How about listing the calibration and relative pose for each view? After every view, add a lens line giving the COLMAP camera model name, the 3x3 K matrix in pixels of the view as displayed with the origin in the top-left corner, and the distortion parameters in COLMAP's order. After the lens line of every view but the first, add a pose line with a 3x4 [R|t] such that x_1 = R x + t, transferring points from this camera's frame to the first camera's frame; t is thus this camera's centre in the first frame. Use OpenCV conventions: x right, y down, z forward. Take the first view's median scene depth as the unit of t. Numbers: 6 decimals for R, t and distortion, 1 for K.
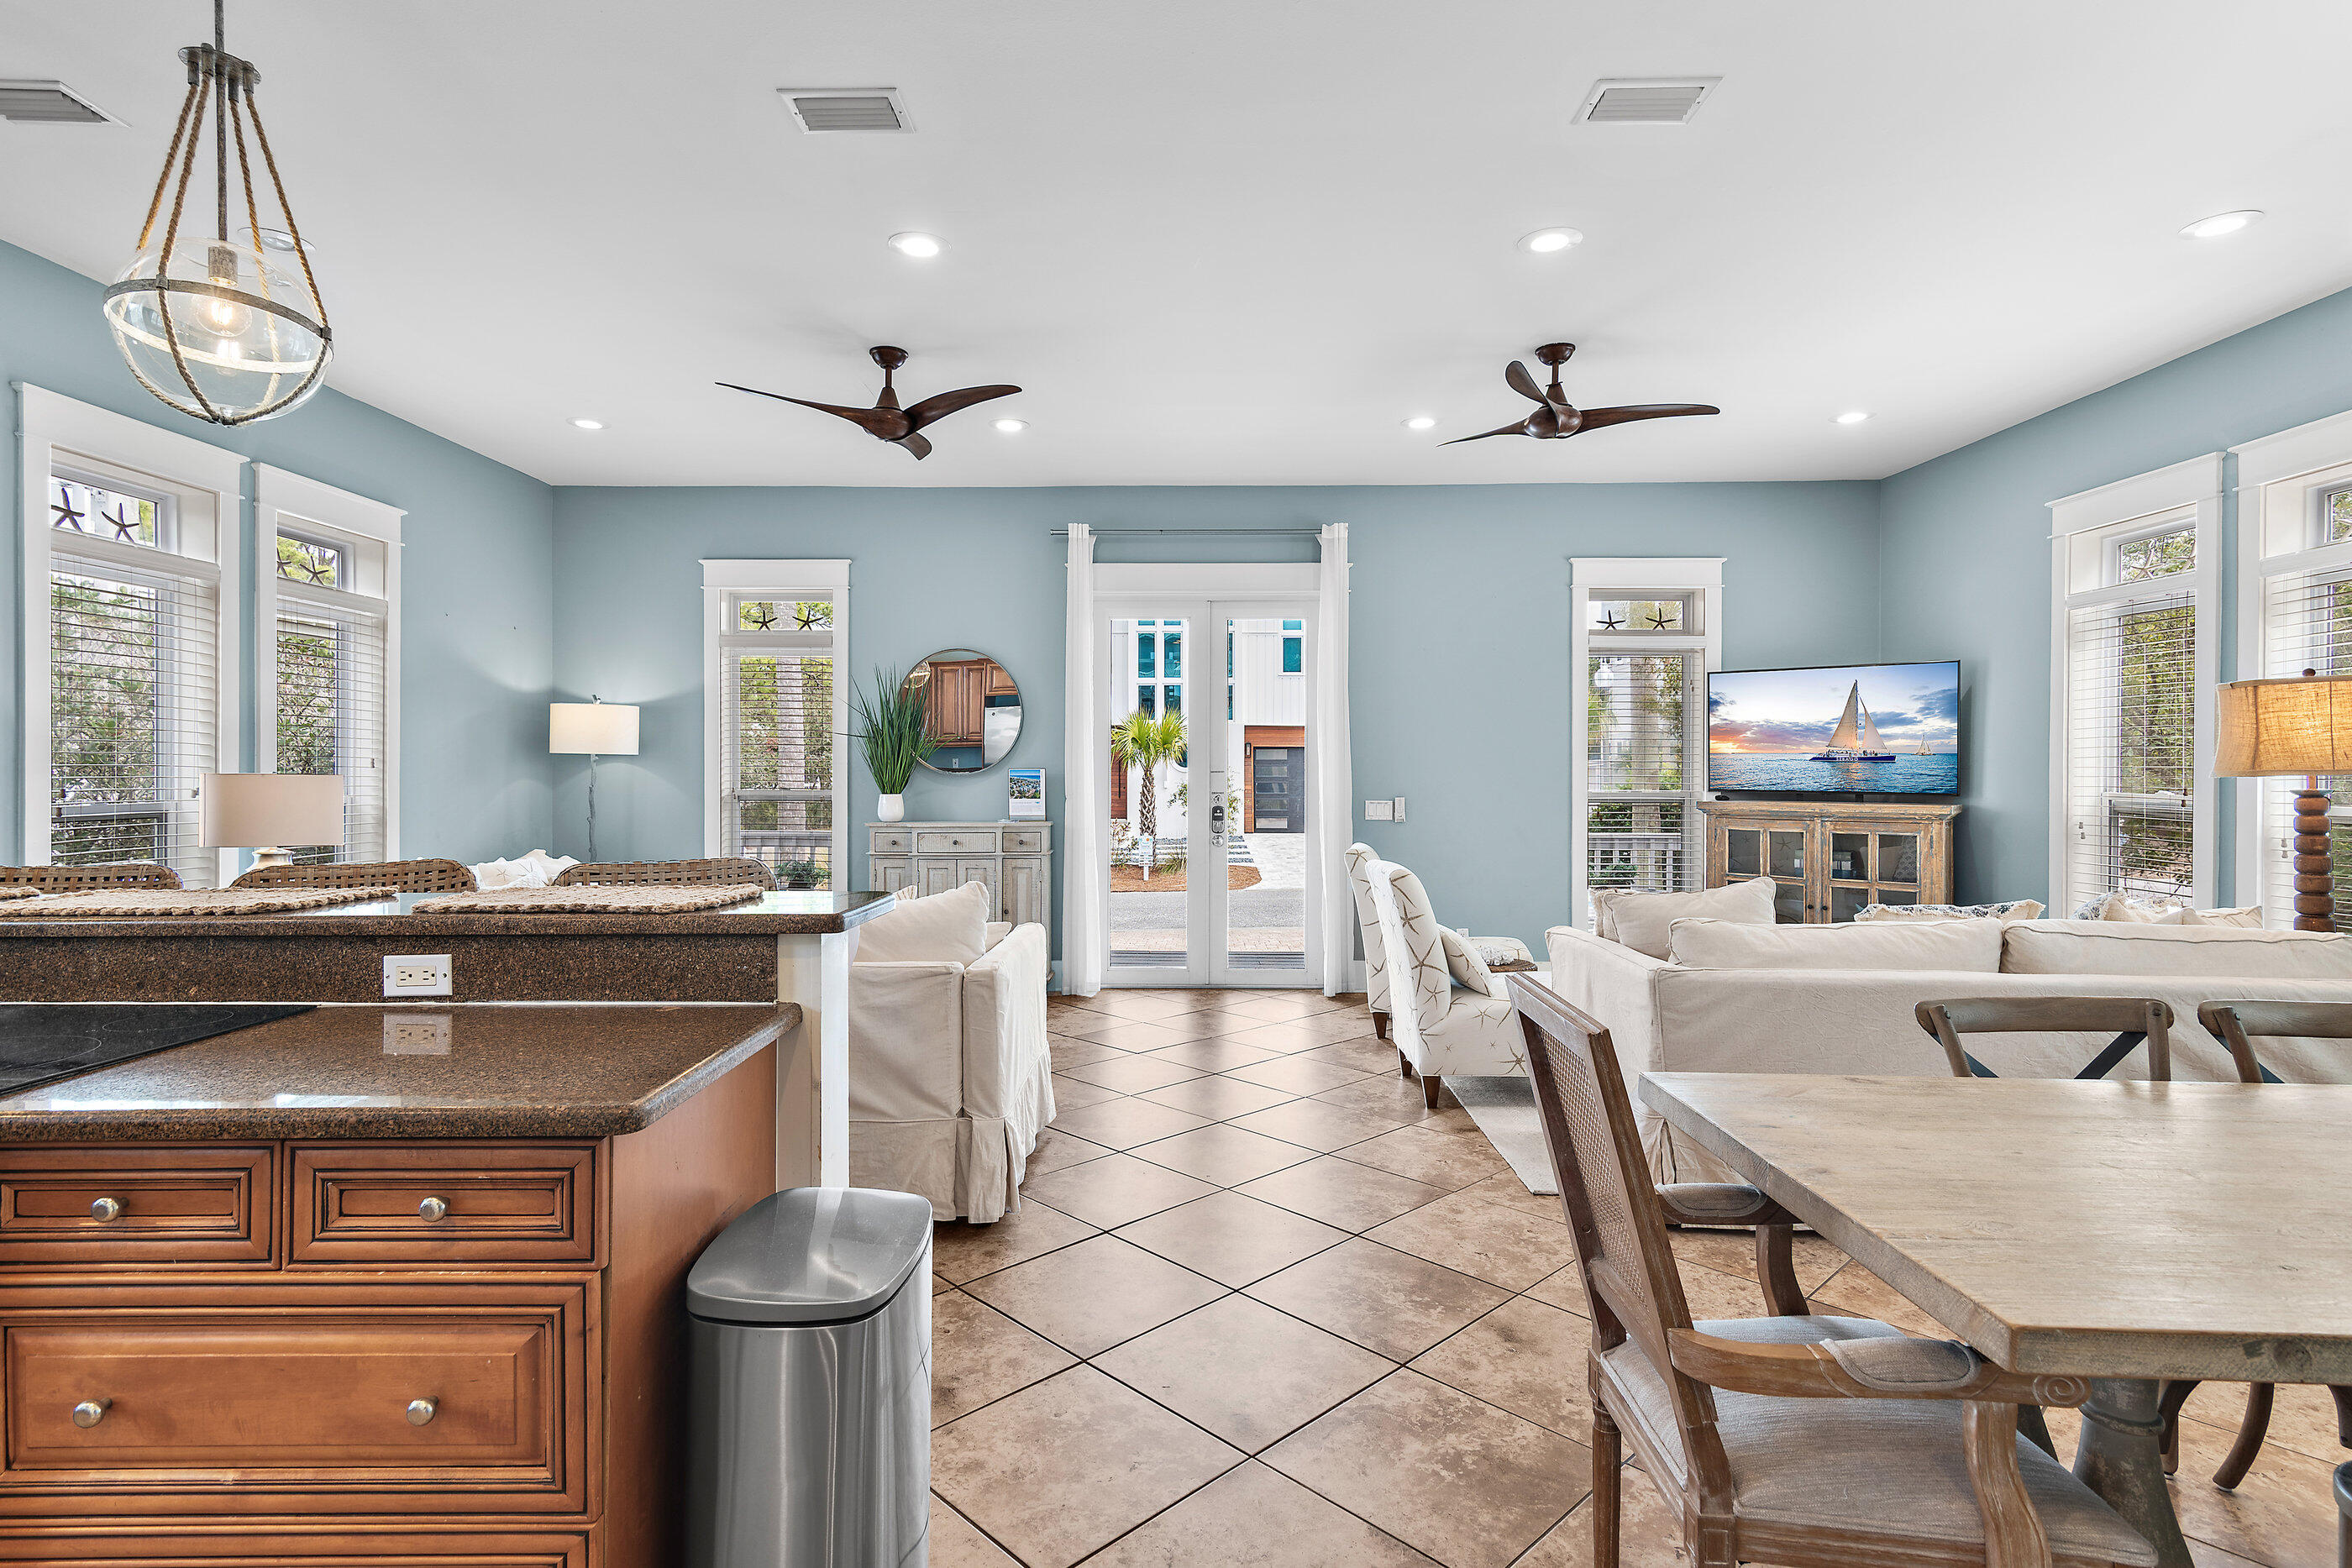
lens RADIAL K [[1173.6, 0, 1158.1], [0, 1173.6, 771.4], [0, 0, 1]] dist [0.021162, 0.002062]
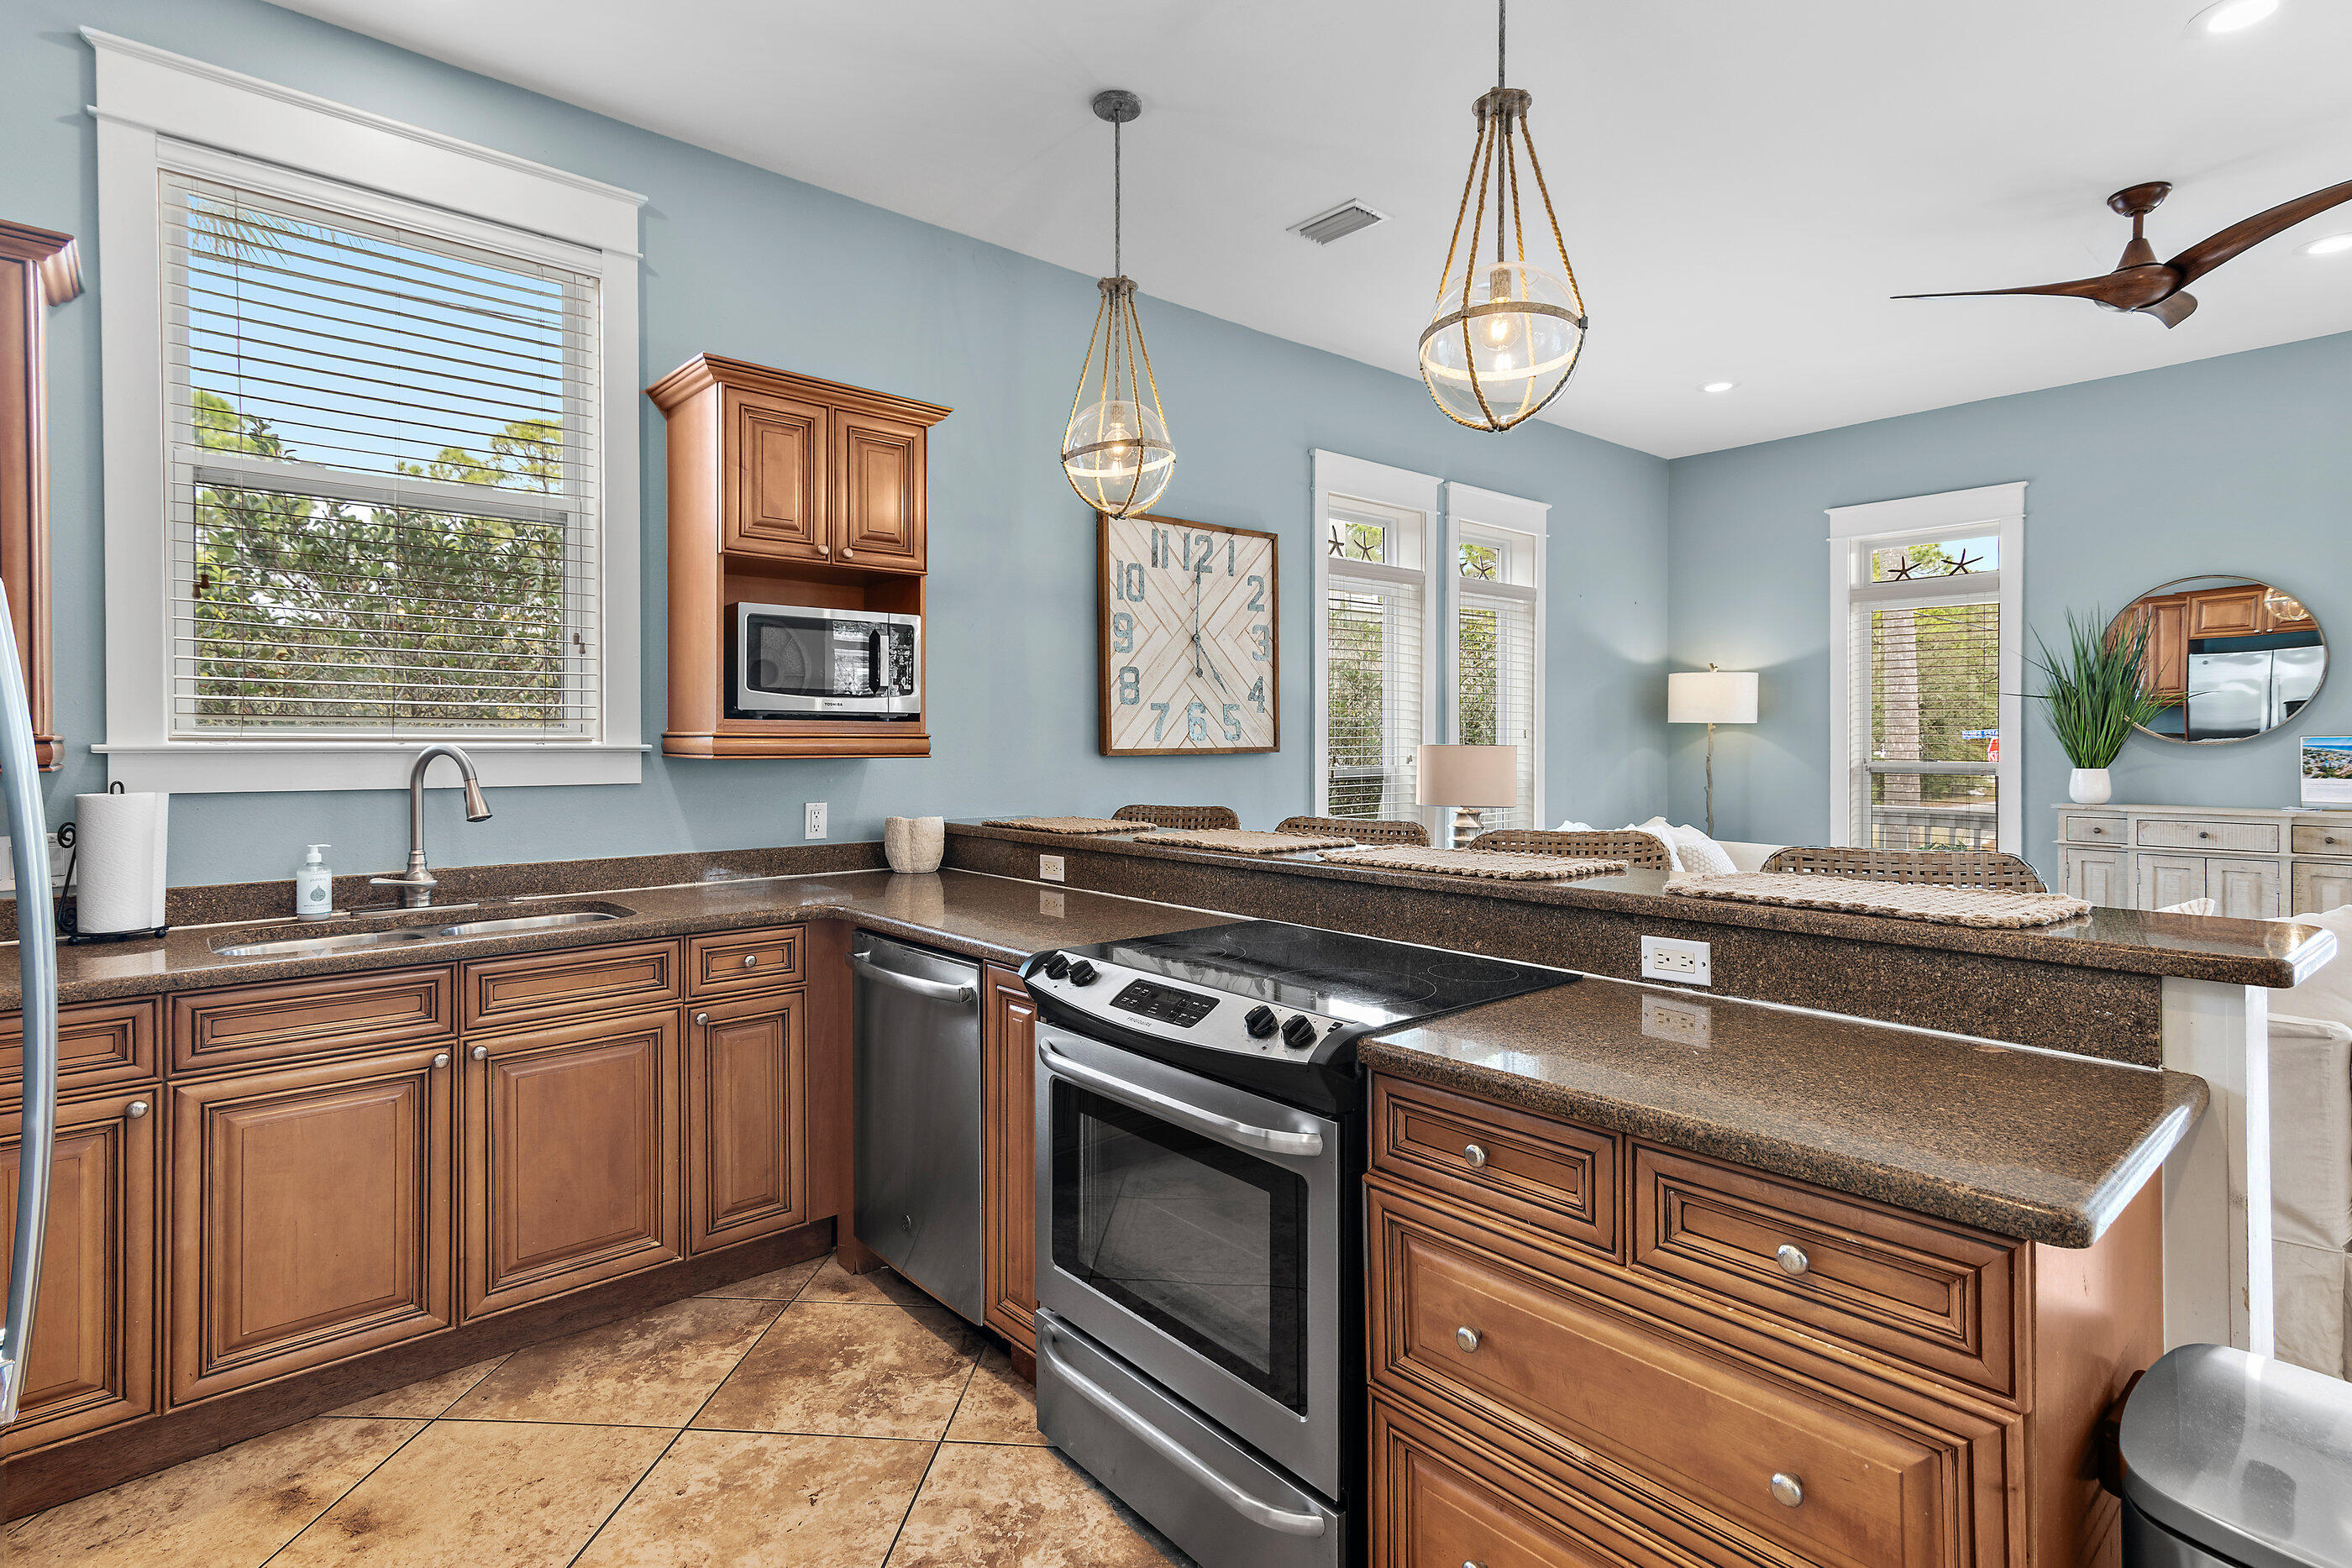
lens RADIAL K [[1143.7, 0, 1176.8], [0, 1143.7, 739.2], [0, 0, 1]] dist [0.012839, -0.001221]
pose [[0.670580, -0.002309, -0.741834, -0.092567], [0.003490, 0.999994, 0.000043, -0.004063], [0.741829, -0.002618, 0.670584, 0.033510]]
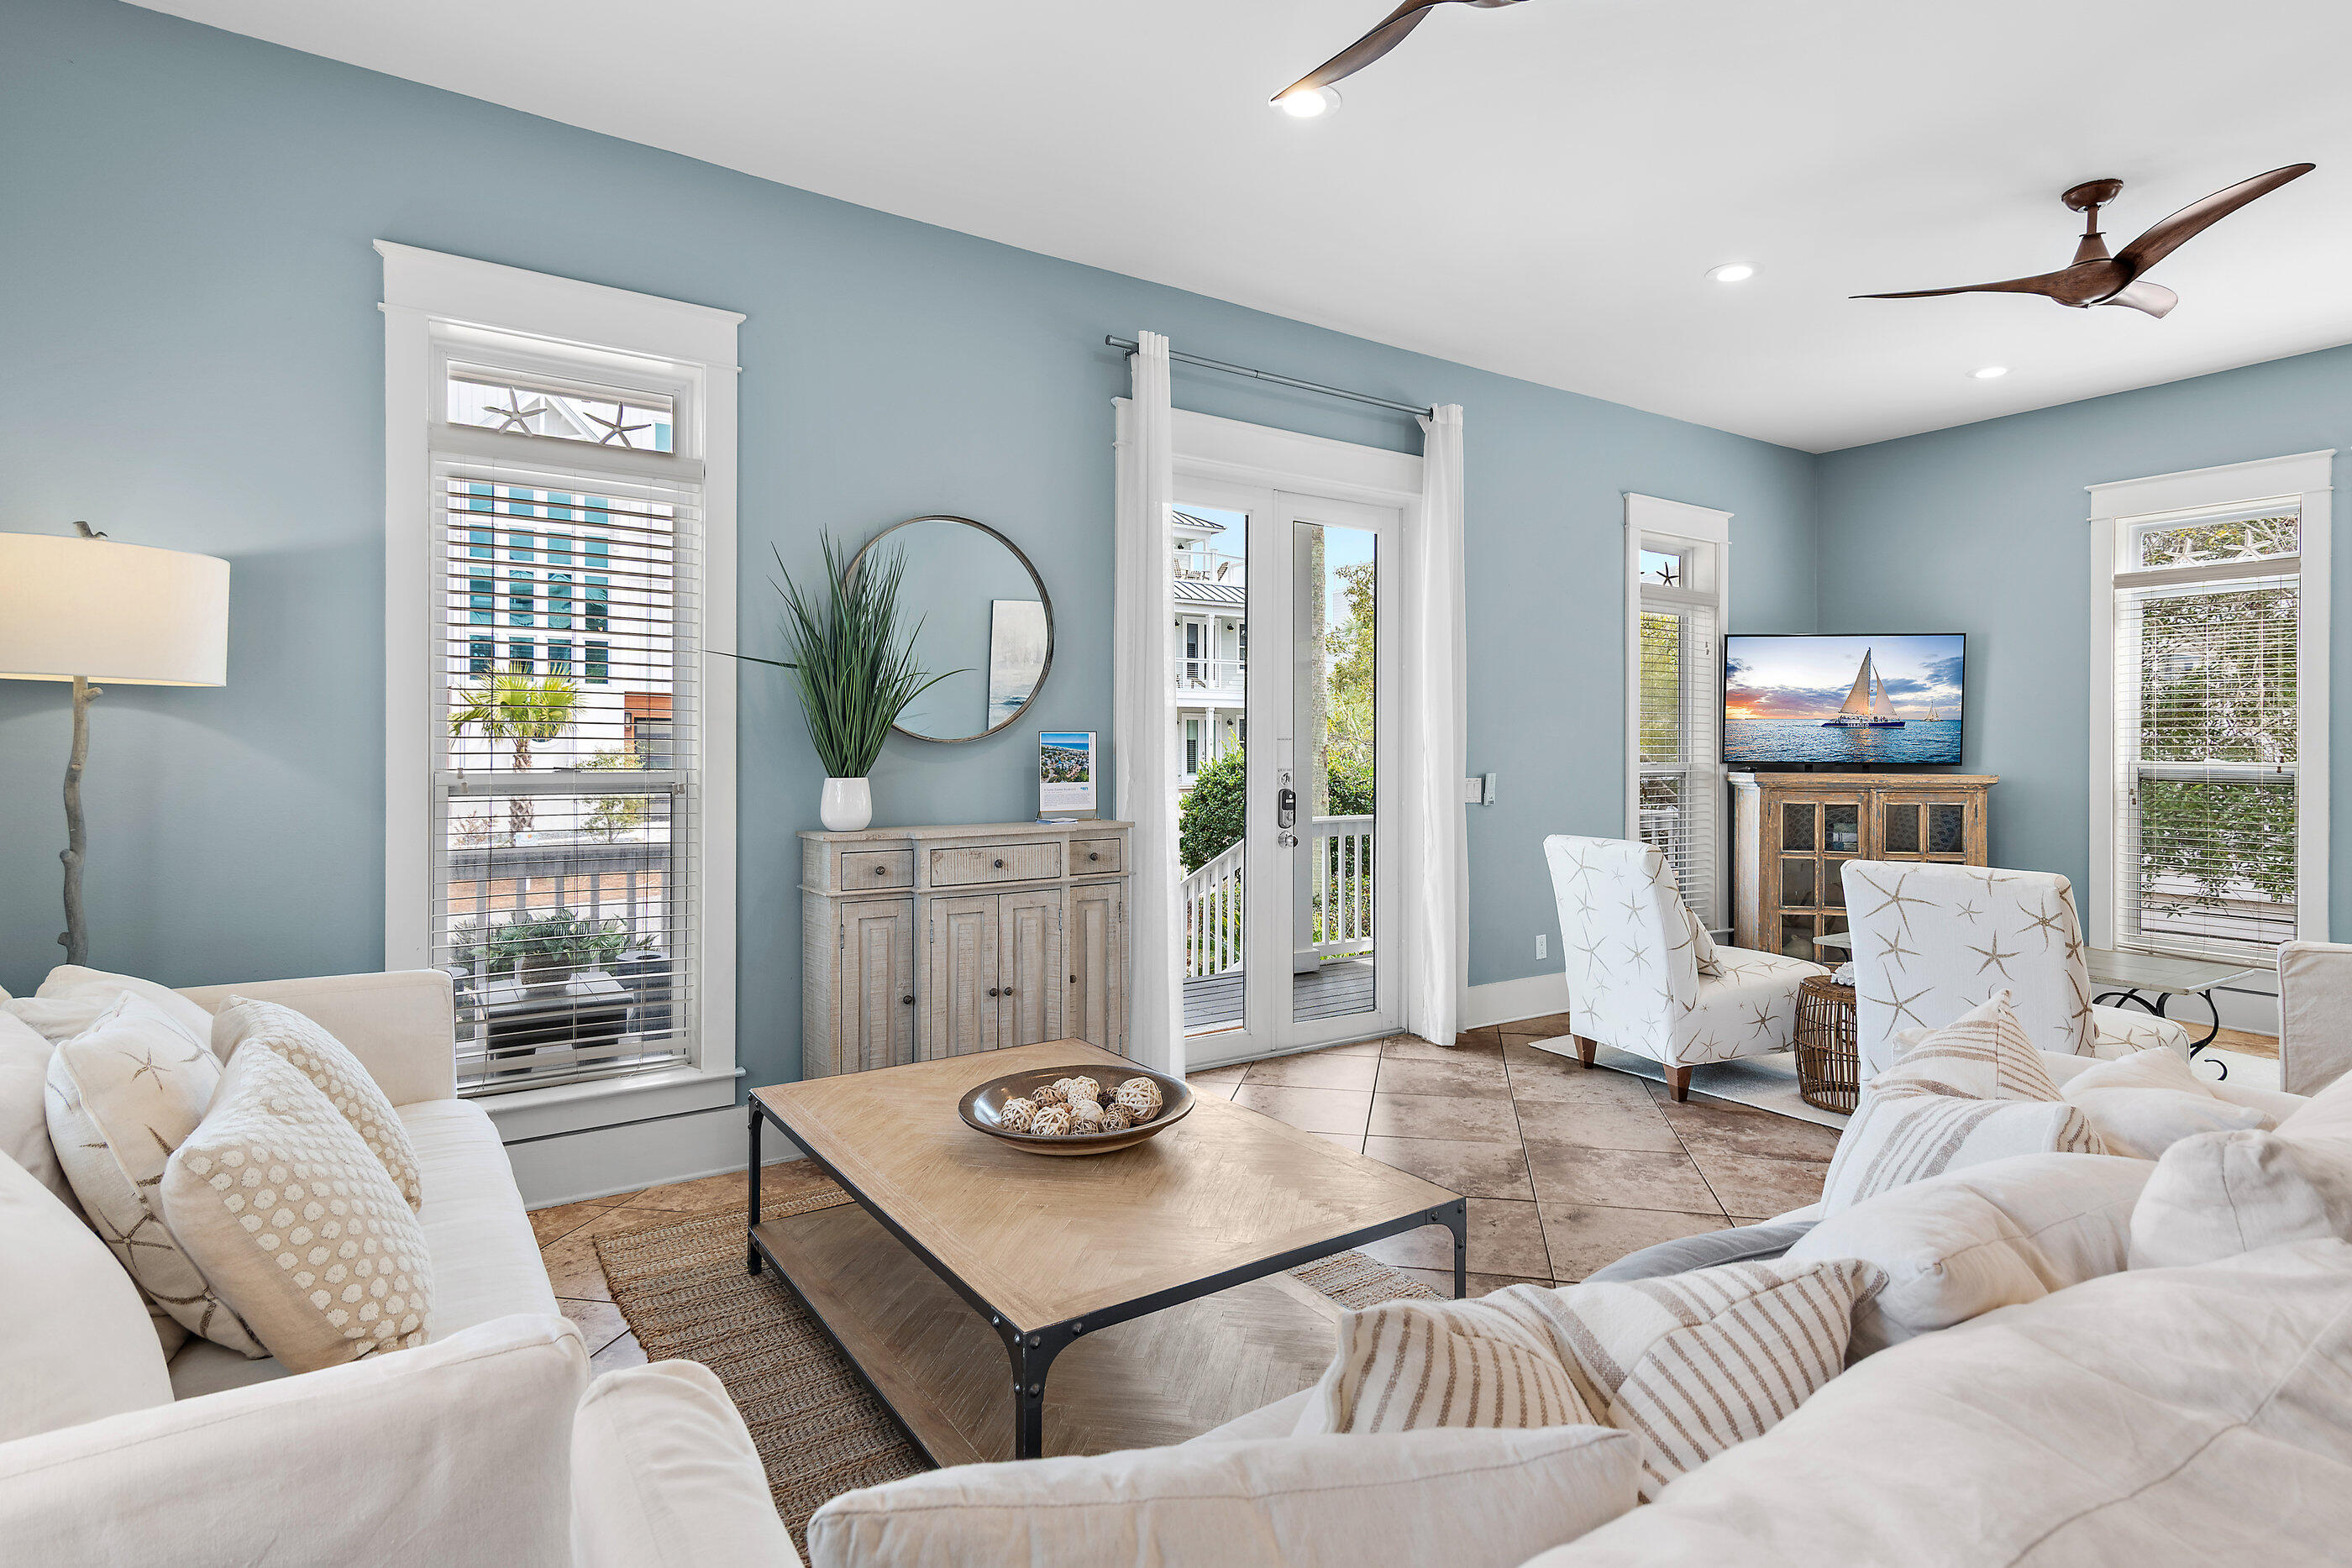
lens RADIAL K [[1173.6, 0, 1184.8], [0, 1173.6, 745.7], [0, 0, 1]] dist [0.021162, 0.002062]
pose [[0.801094, -0.000766, 0.598538, -0.610623], [0.004938, 0.999974, -0.005329, 0.011873], [-0.598518, 0.007225, 0.801077, 0.710647]]
